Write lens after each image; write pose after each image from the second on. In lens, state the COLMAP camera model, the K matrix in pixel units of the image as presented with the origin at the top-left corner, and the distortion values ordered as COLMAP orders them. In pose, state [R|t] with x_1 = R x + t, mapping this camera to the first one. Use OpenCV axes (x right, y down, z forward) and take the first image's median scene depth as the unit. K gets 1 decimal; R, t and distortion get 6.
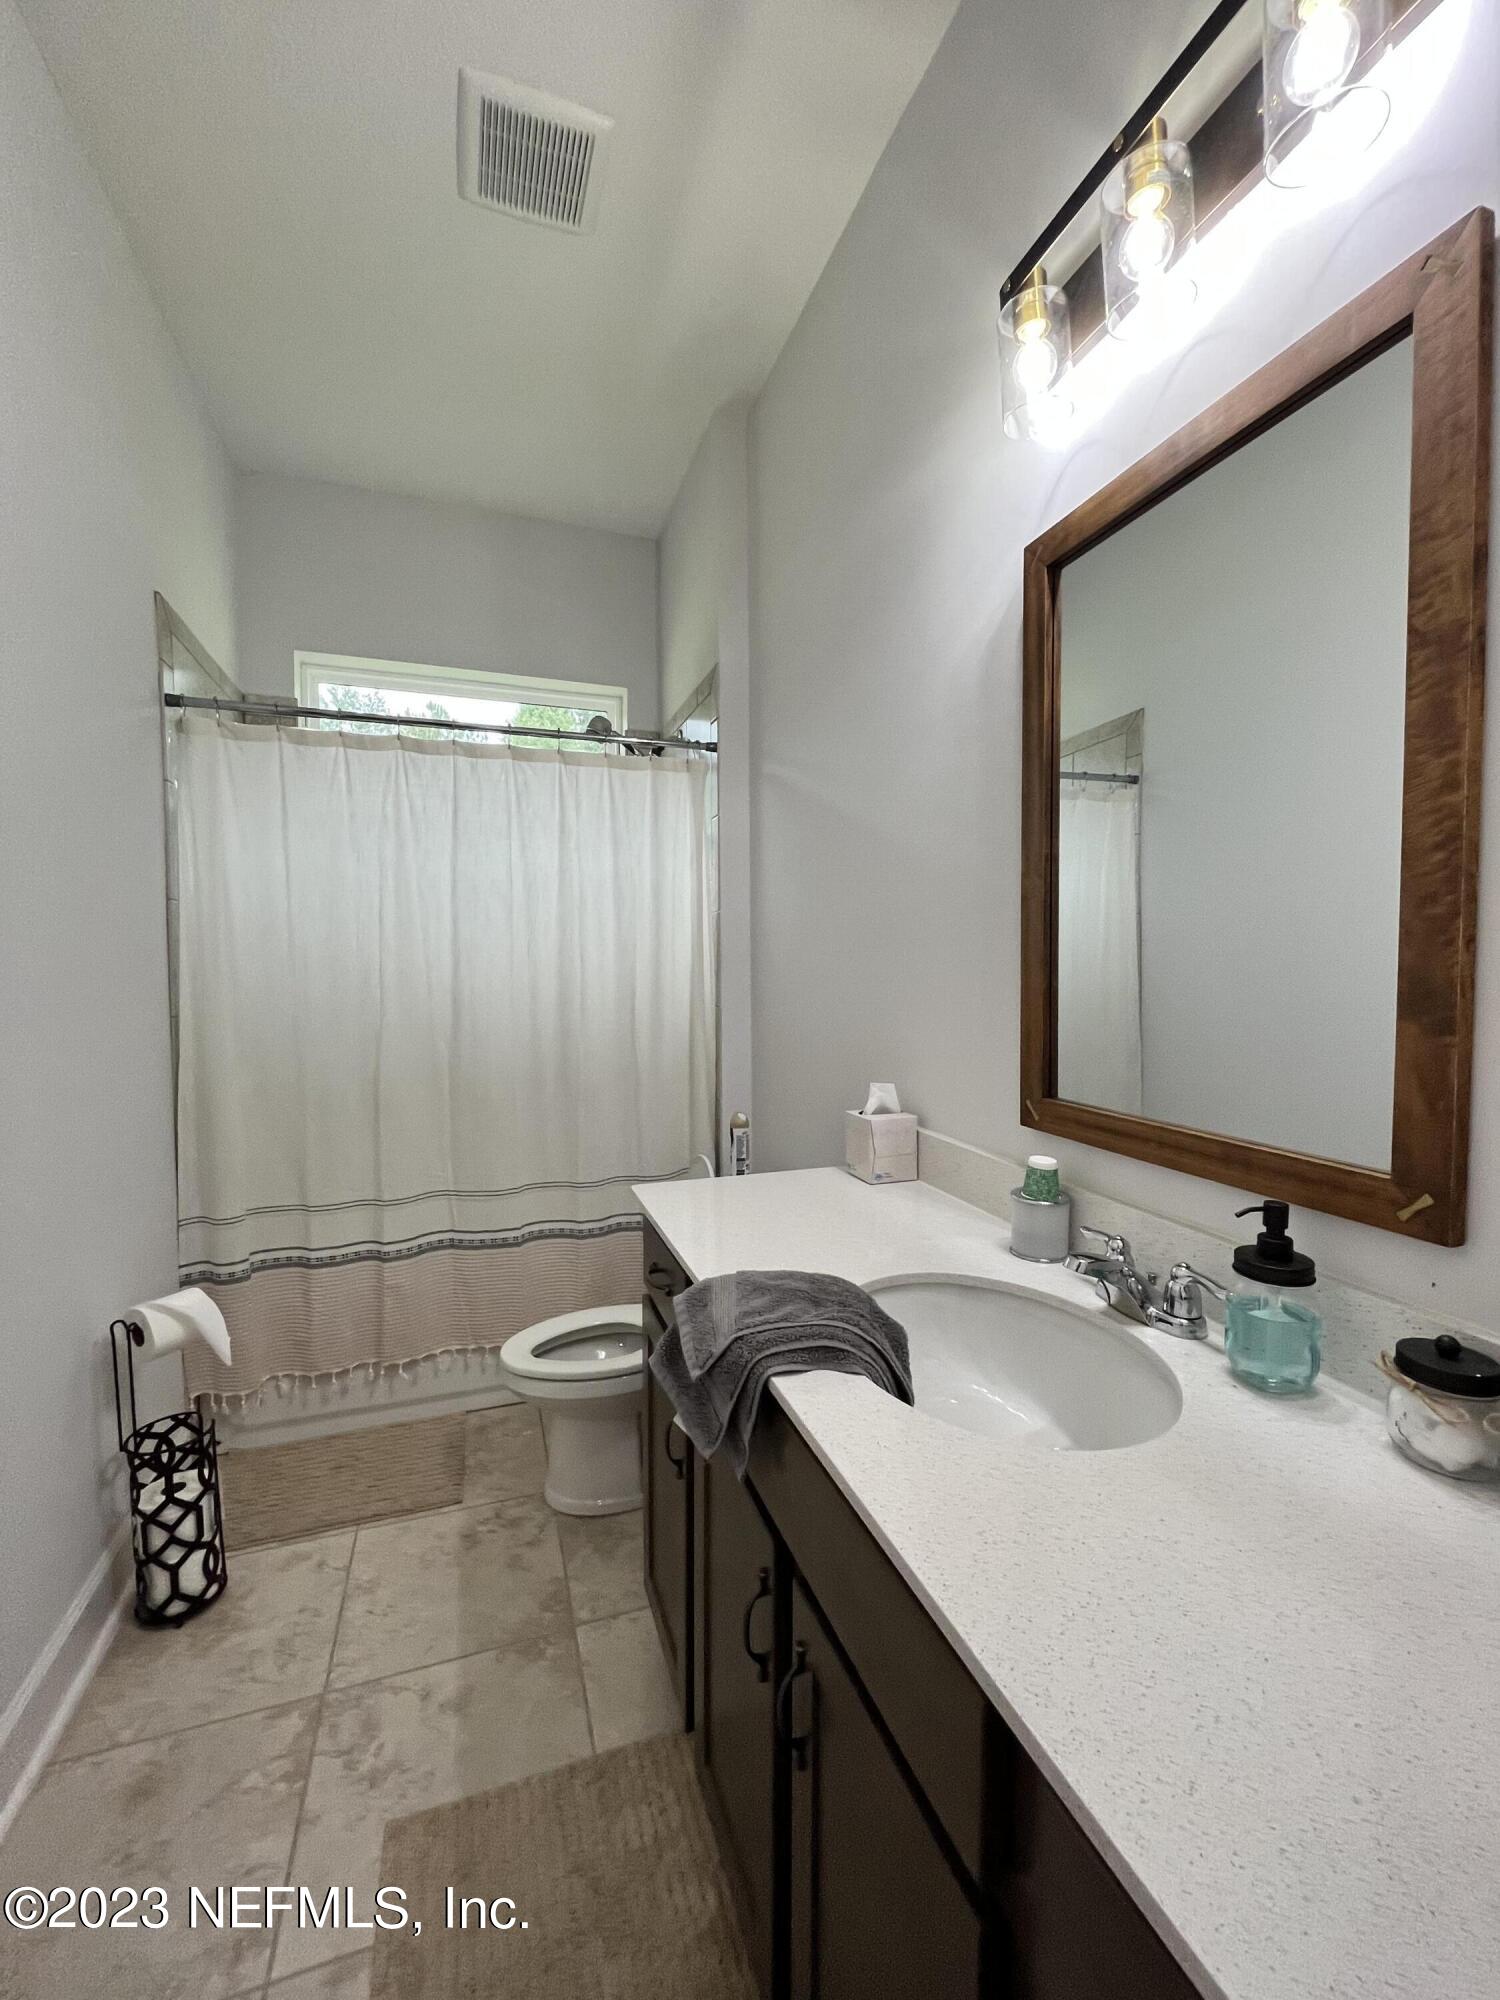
lens RADIAL K [[806.0, 0, 750.0], [0, 806.0, 1000.0], [0, 0, 1]] dist [-0.003230, -0.000337]
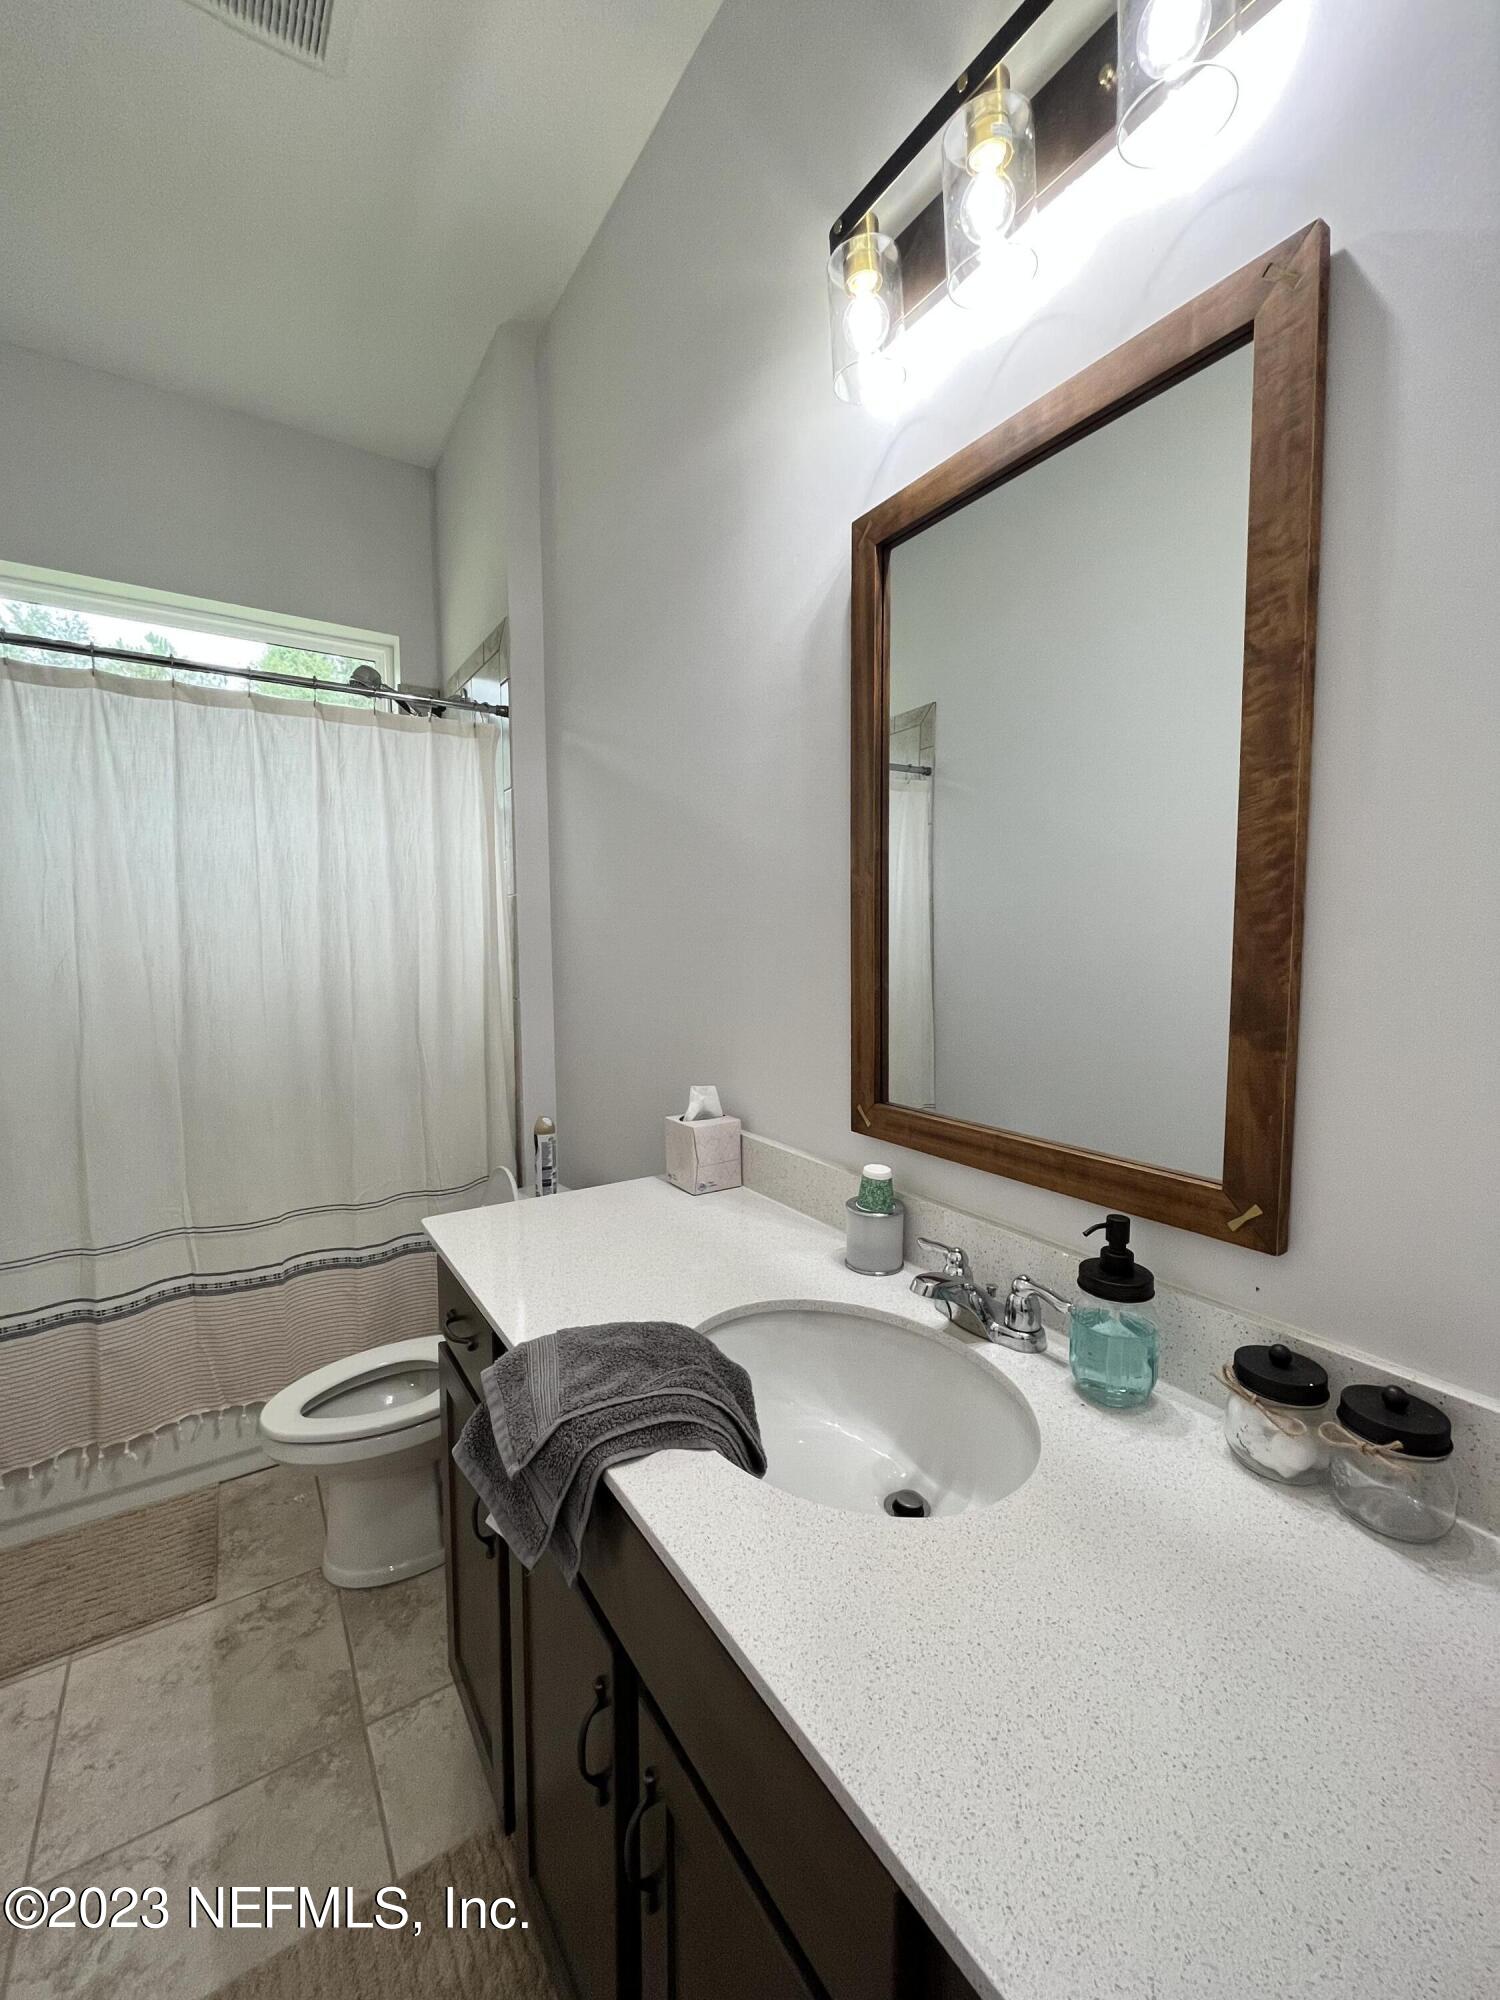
lens RADIAL K [[806.0, 0, 750.0], [0, 806.0, 1000.0], [0, 0, 1]] dist [-0.003230, -0.000337]
pose [[0.968410, -0.019685, 0.248585, -0.021368], [0.011885, 0.999390, 0.032840, -0.038904], [-0.249080, -0.028848, 0.968053, 0.110522]]
